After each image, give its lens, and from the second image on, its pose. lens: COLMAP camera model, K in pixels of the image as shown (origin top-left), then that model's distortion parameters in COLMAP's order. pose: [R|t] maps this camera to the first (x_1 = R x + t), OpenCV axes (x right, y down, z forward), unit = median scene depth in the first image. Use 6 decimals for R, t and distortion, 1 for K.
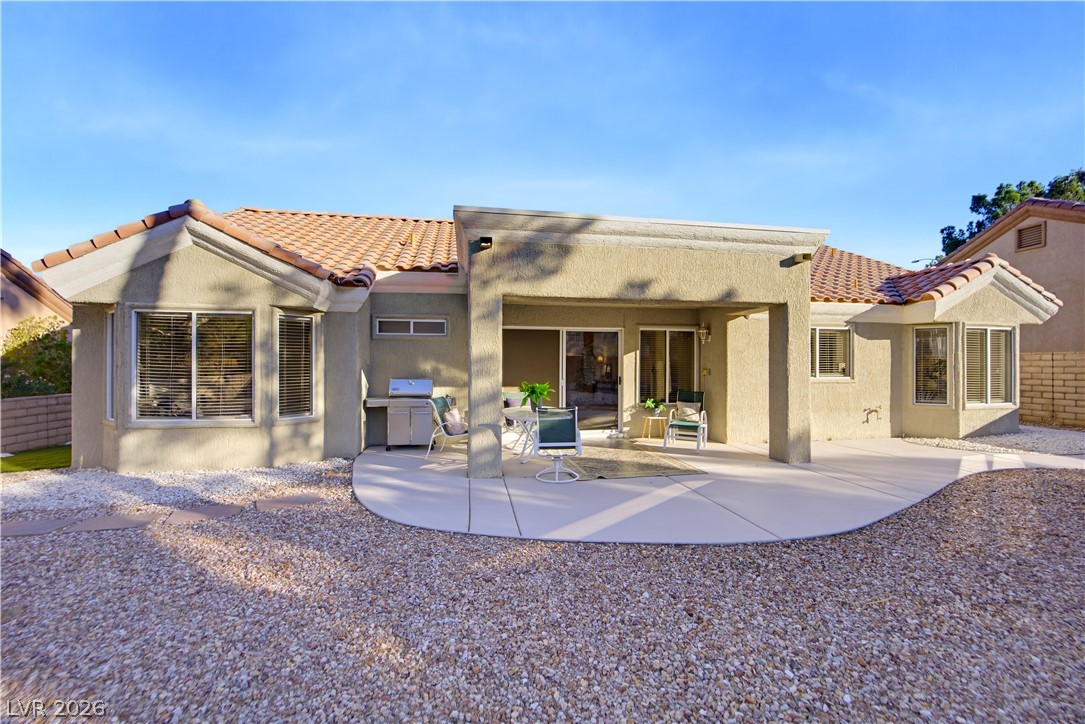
lens RADIAL K [[438.6, 0, 542.5], [0, 438.6, 362.0], [0, 0, 1]] dist [-0.020500, 0.000404]
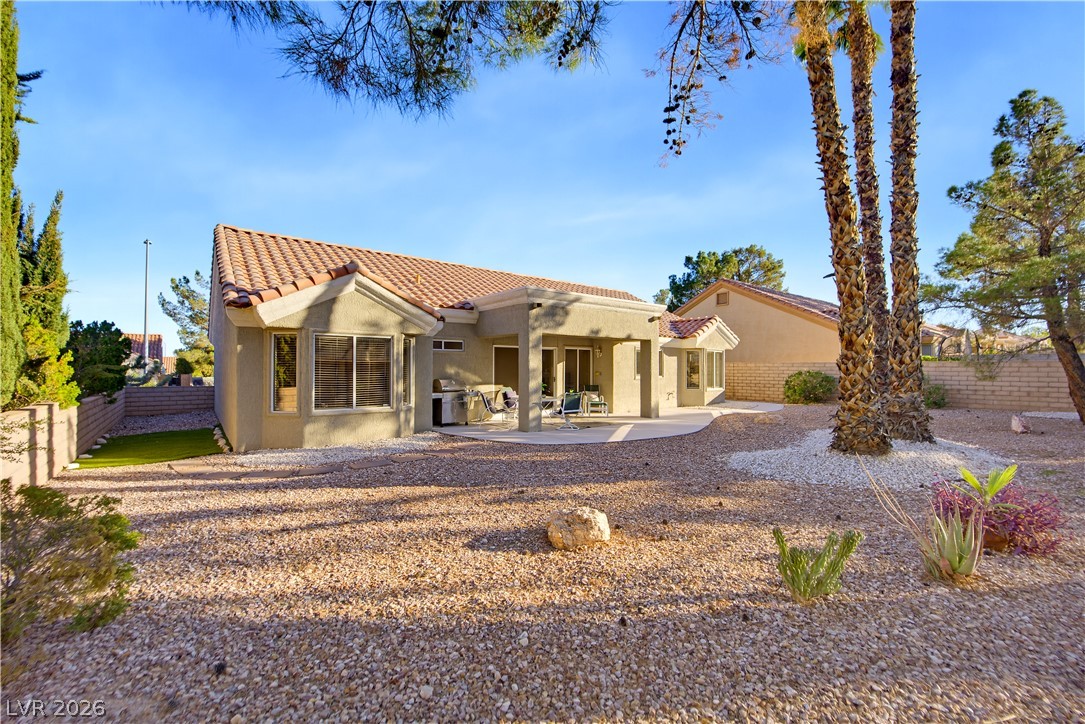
lens RADIAL K [[426.5, 0, 542.5], [0, 426.5, 362.0], [0, 0, 1]] dist [-0.019768, 0.000029]
pose [[0.883264, 0.006234, 0.468834, -0.640182], [-0.005634, 0.999981, -0.002684, -0.018902], [-0.468842, -0.000271, 0.883282, -0.408625]]
